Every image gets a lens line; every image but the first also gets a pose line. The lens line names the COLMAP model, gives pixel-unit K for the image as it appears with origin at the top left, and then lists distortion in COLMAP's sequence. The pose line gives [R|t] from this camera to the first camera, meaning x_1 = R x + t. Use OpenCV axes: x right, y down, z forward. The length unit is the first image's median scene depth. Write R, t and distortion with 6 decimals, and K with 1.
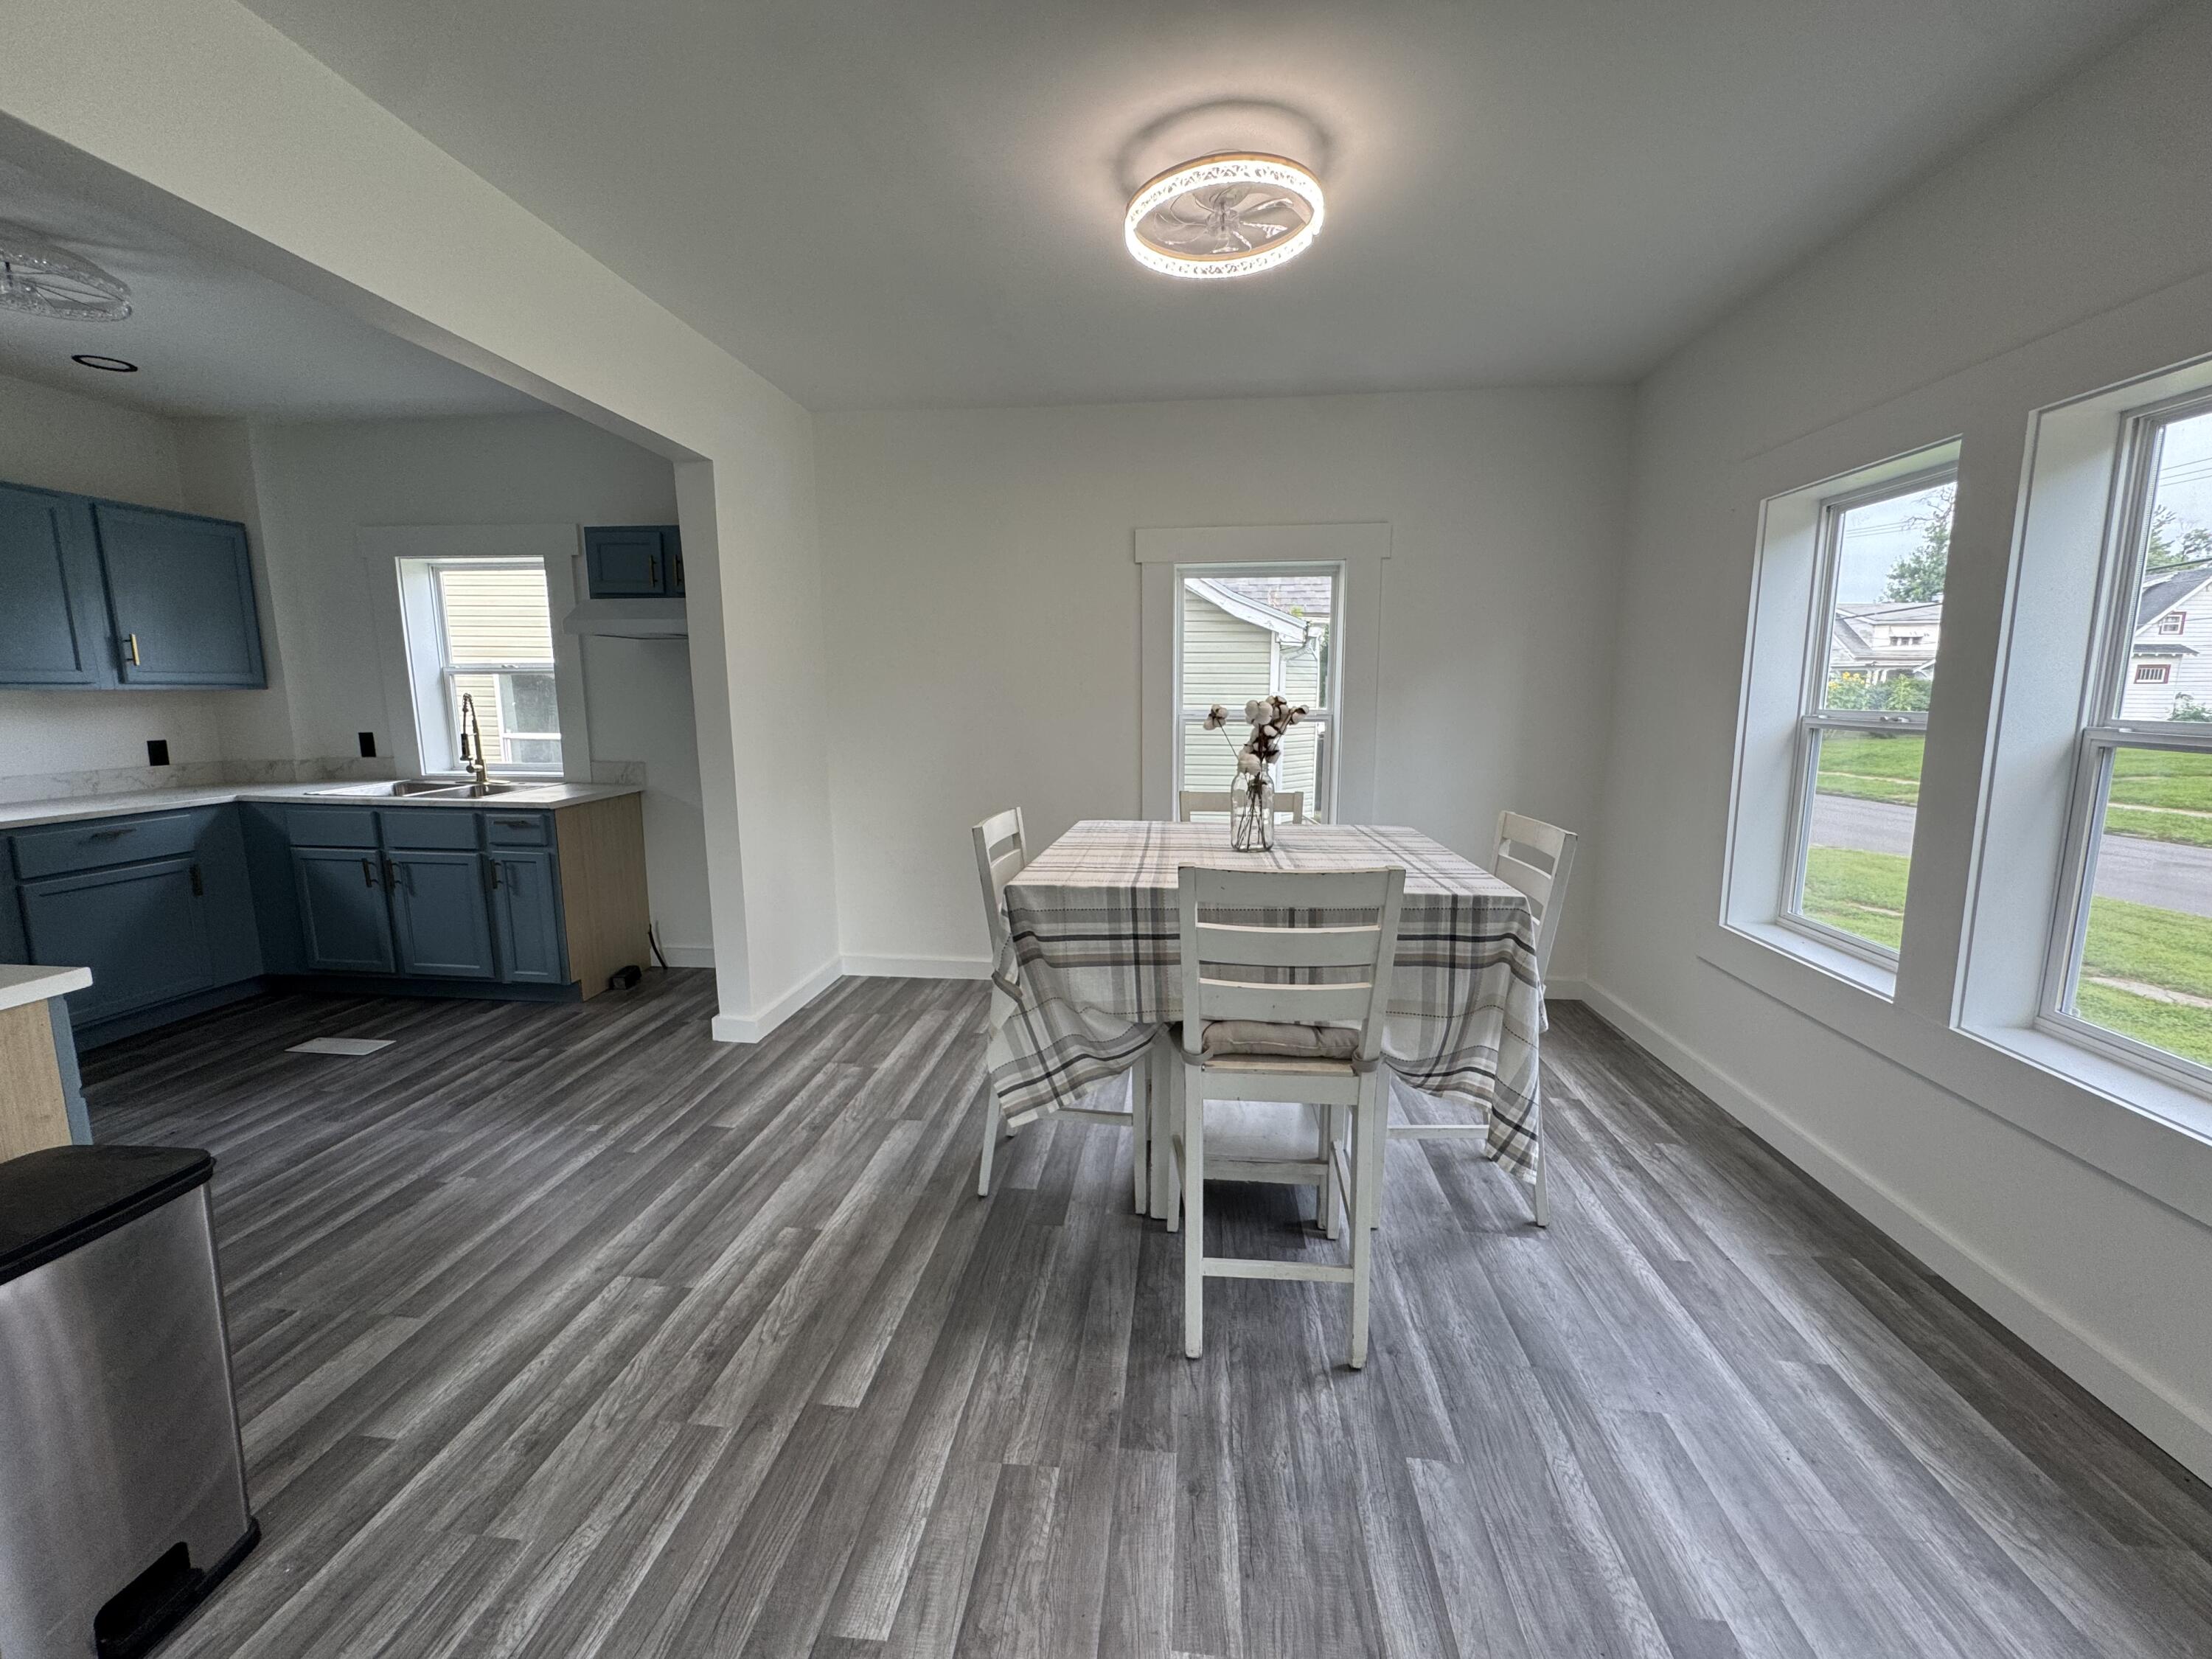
lens RADIAL K [[889.4, 0, 1108.2], [0, 889.4, 826.1], [0, 0, 1]] dist [-0.003264, 0.000028]
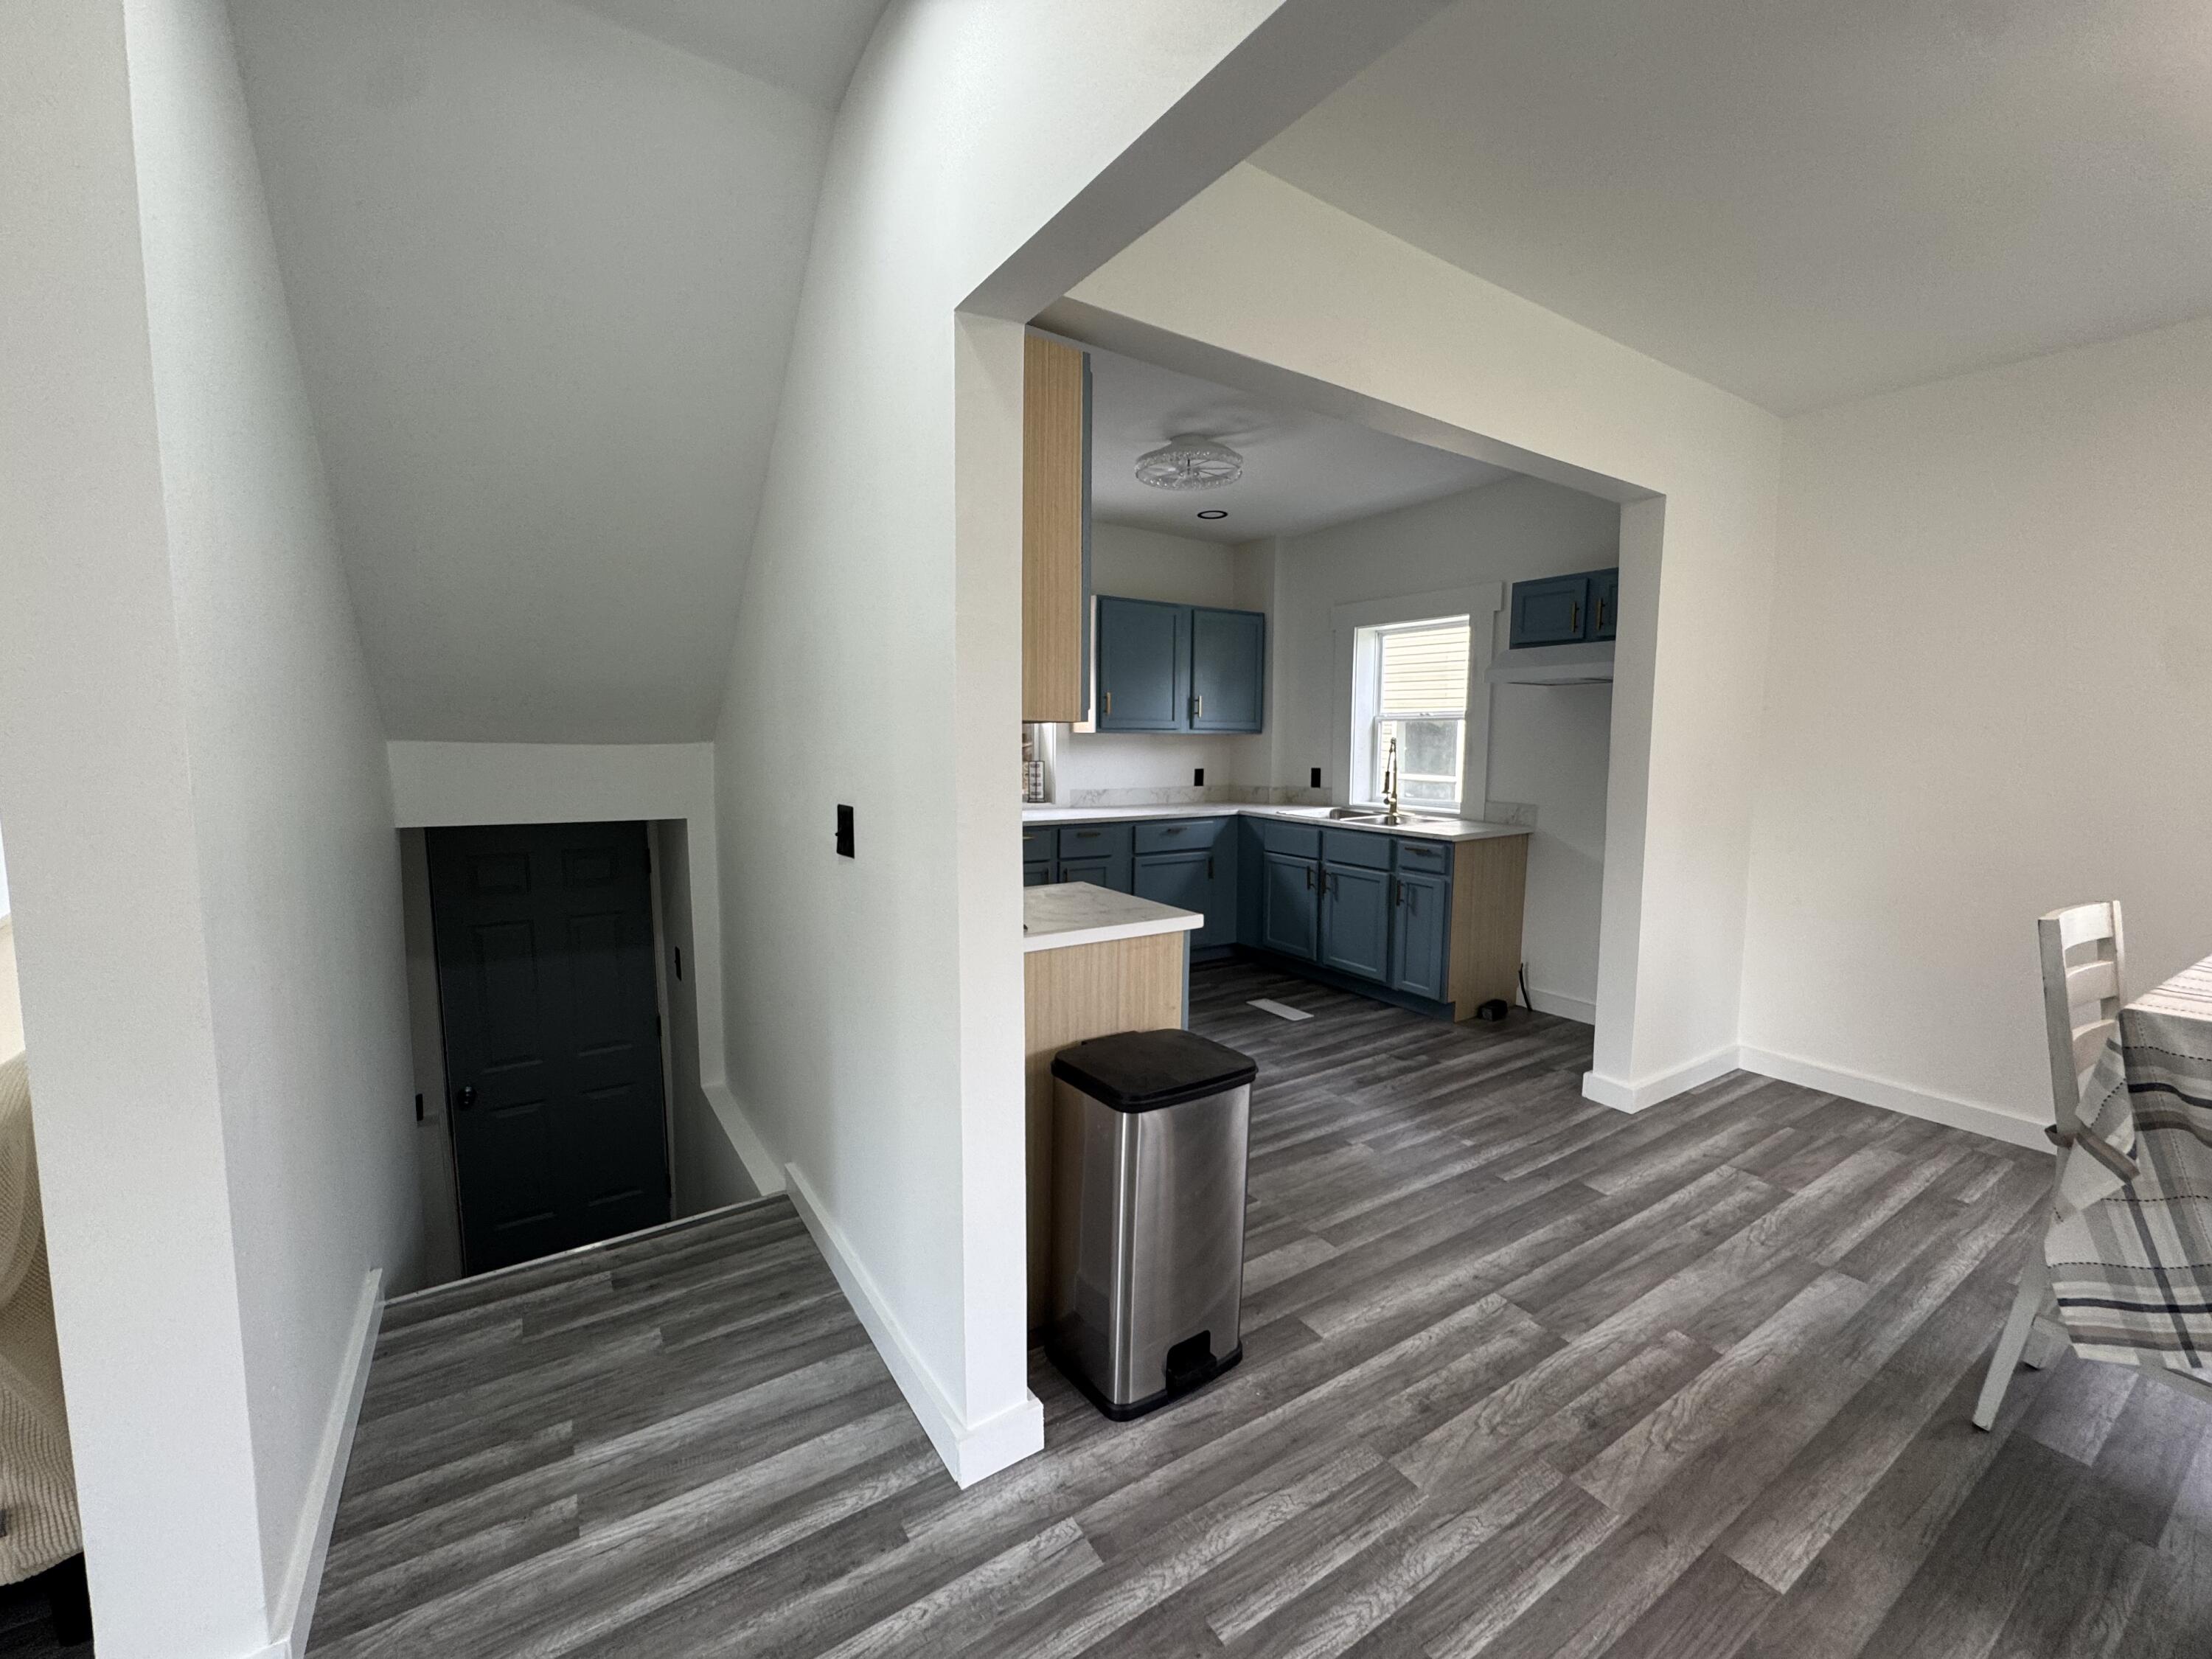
lens RADIAL K [[889.4, 0, 1098.1], [0, 889.4, 828.9], [0, 0, 1]] dist [-0.003264, 0.000028]
pose [[0.622072, 0.082908, -0.778558, -0.059964], [-0.122825, 0.992400, 0.007542, 0.014517], [0.773266, 0.090935, 0.627528, -0.043203]]
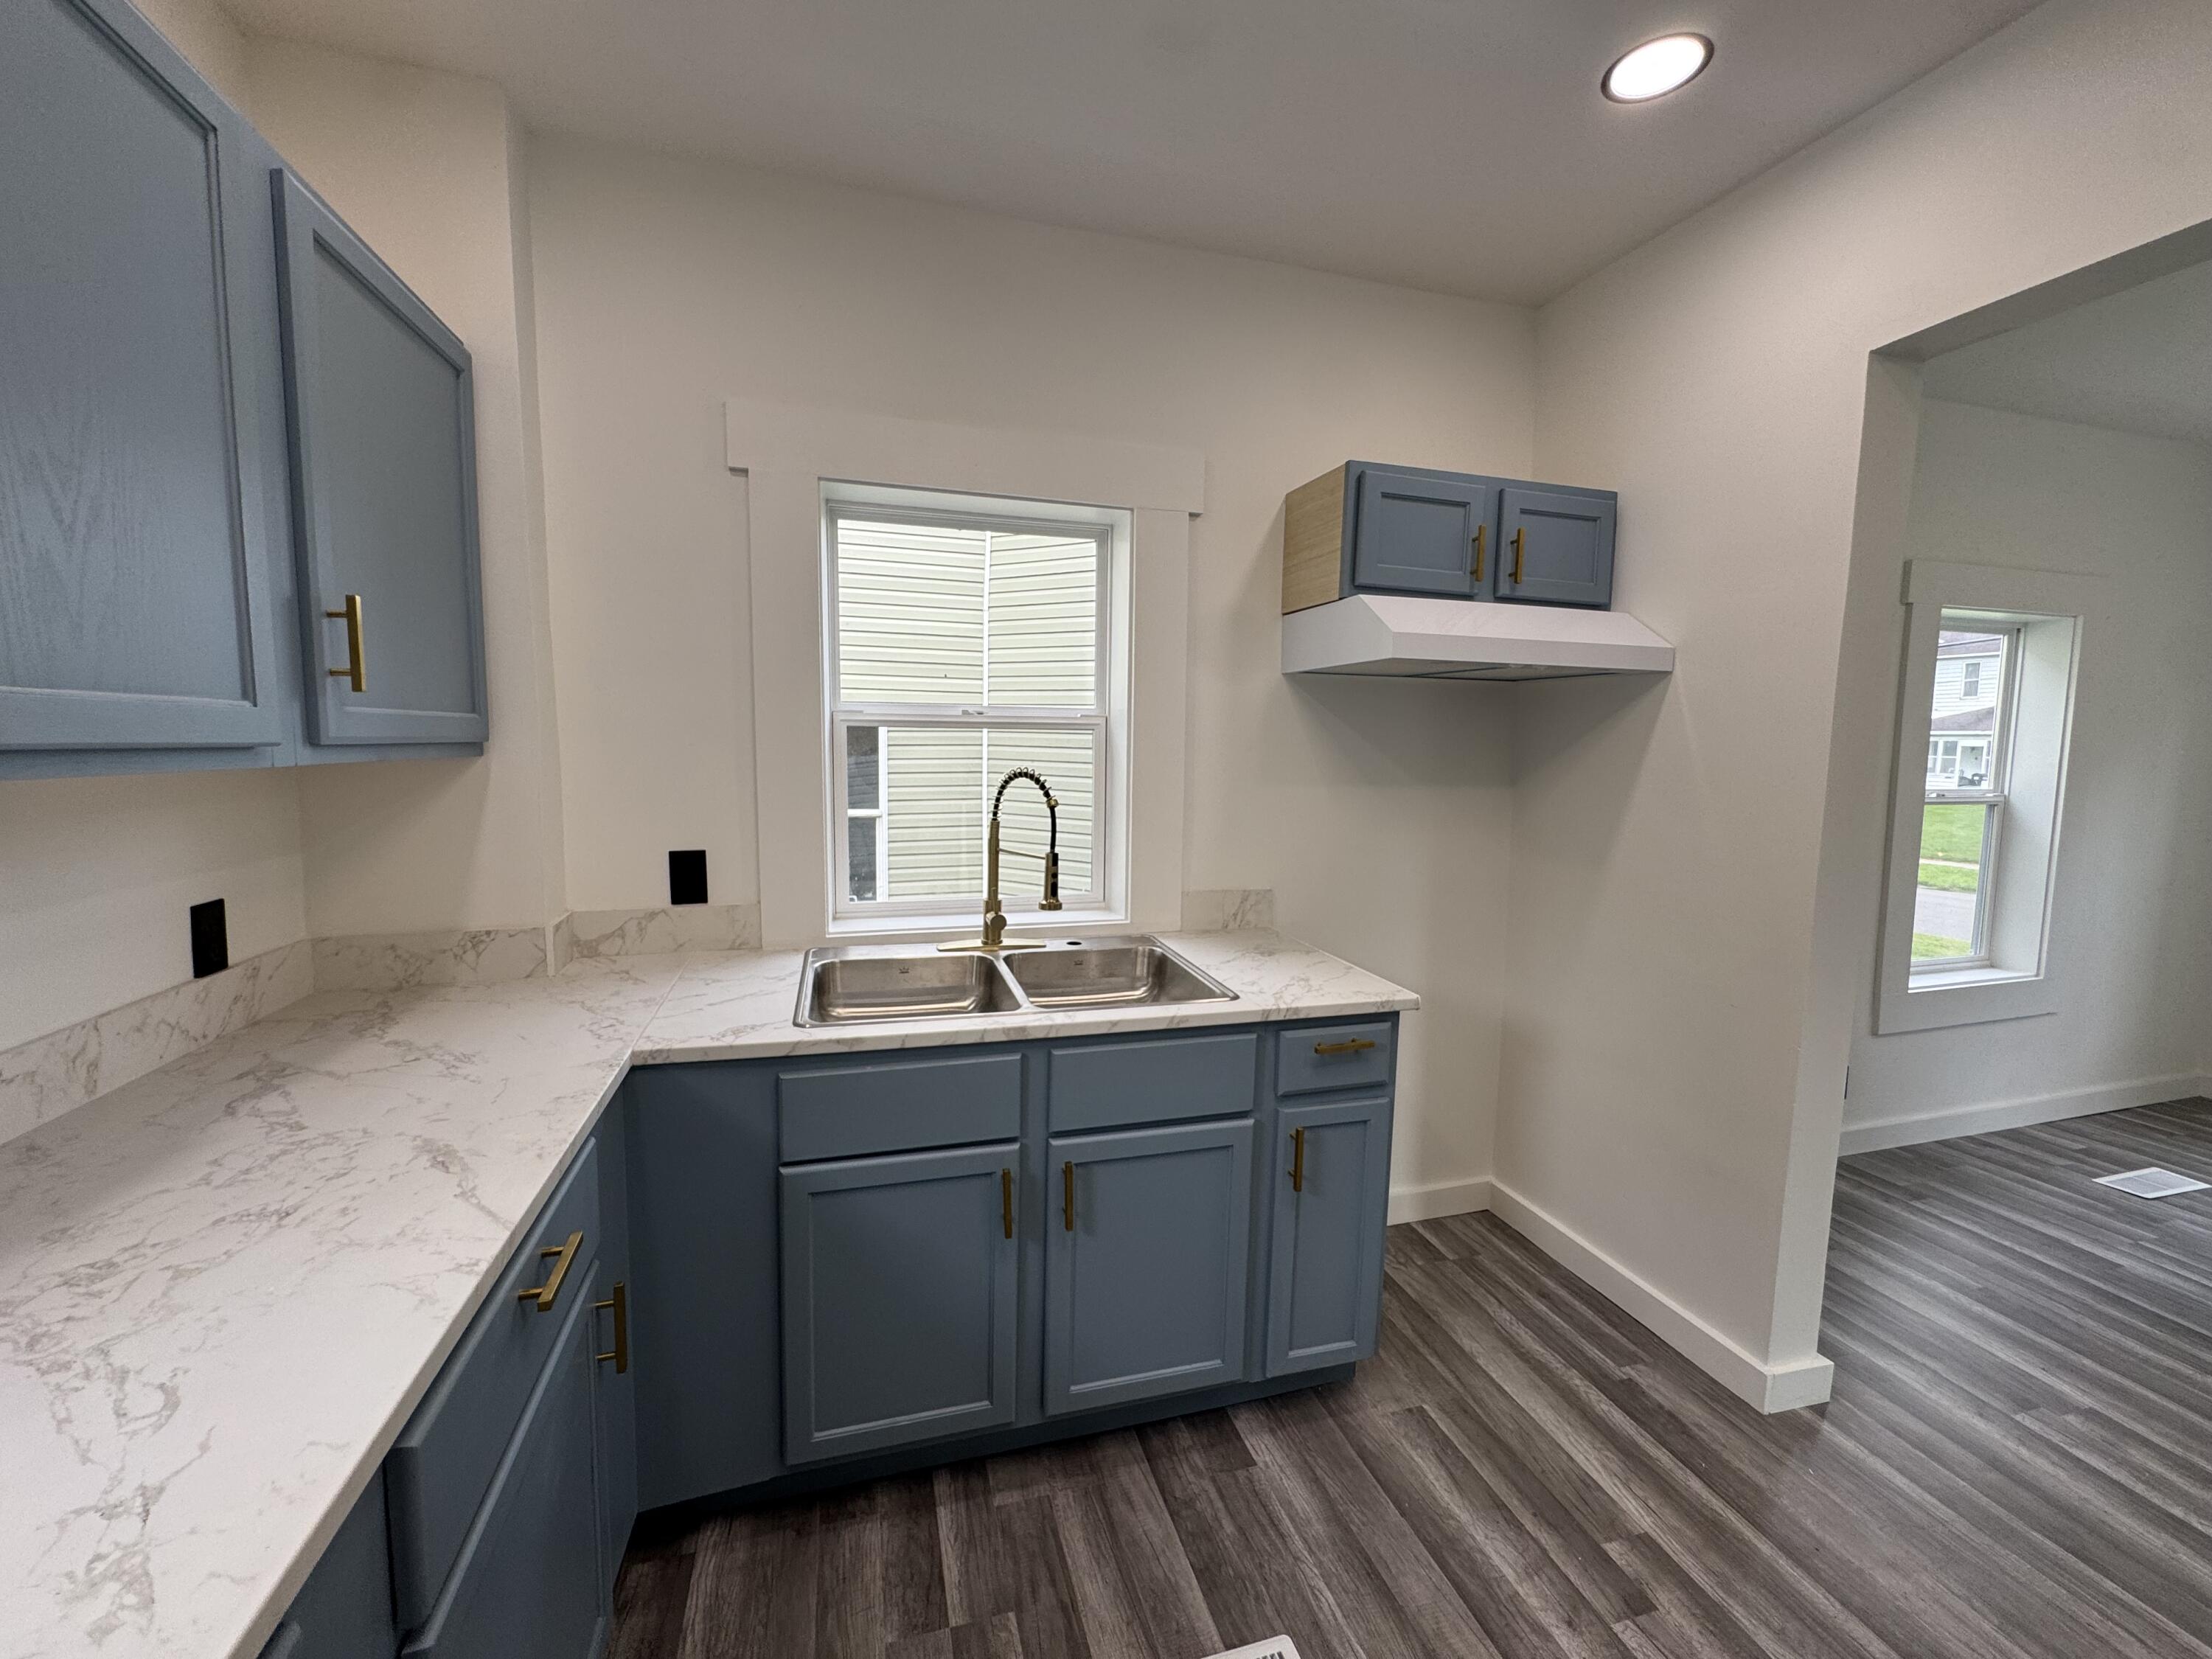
lens RADIAL K [[889.4, 0, 1104.1], [0, 889.4, 834.6], [0, 0, 1]] dist [-0.003264, 0.000028]
pose [[0.930705, -0.027527, 0.364734, -1.300363], [0.047463, 0.997822, -0.045807, -0.136144], [-0.362679, 0.059944, 0.929984, 0.809440]]
